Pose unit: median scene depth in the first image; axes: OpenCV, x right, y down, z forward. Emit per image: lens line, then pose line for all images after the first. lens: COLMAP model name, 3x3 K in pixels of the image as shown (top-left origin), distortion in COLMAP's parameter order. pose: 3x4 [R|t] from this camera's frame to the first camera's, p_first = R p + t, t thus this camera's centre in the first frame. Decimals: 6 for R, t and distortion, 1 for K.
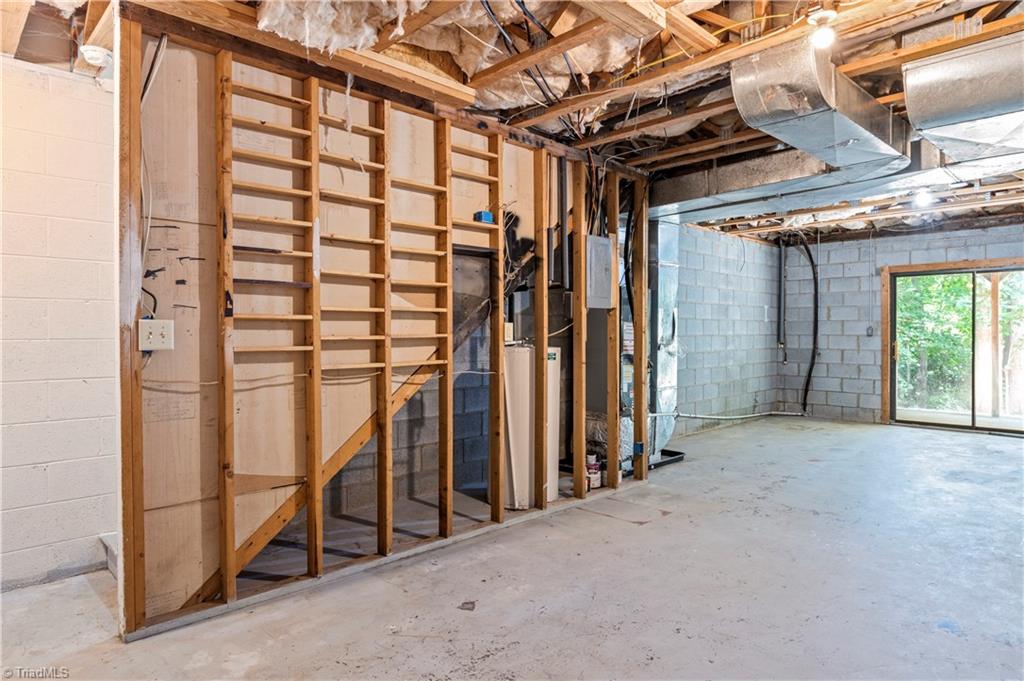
lens RADIAL K [[643.0, 0, 513.4], [0, 643.0, 339.7], [0, 0, 1]] dist [-0.010400, -0.004707]
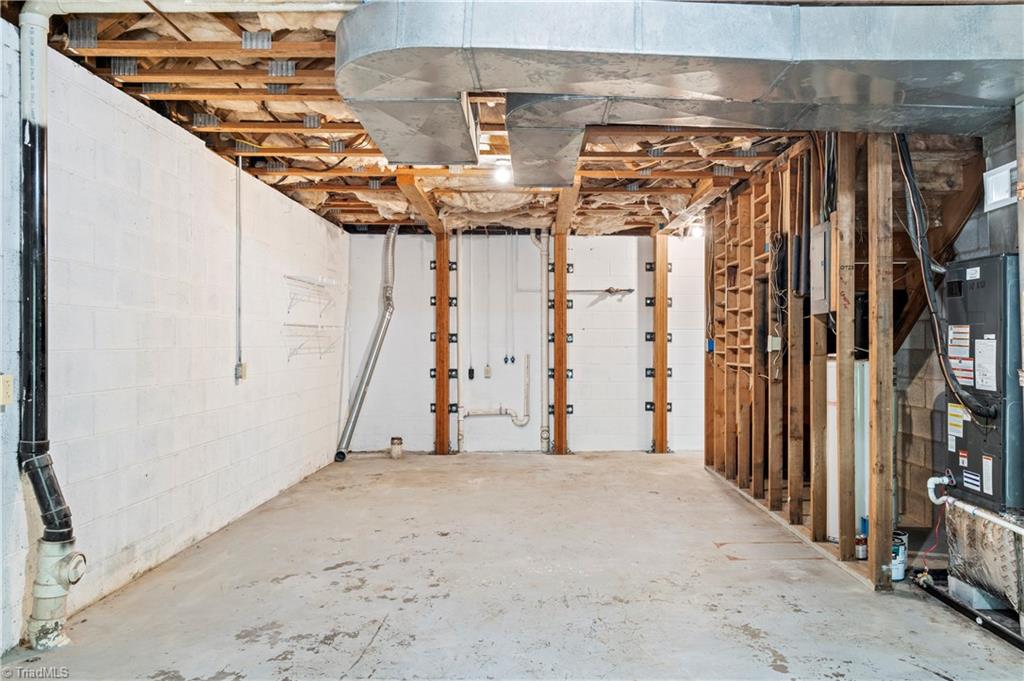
lens RADIAL K [[704.9, 0, 513.9], [0, 704.9, 341.9], [0, 0, 1]] dist [-0.000703, -0.000073]
pose [[-0.726145, -0.002101, -0.687538, 1.051229], [-0.008602, 0.999945, 0.006029, -0.016325], [0.687488, 0.010292, -0.726123, 1.428470]]
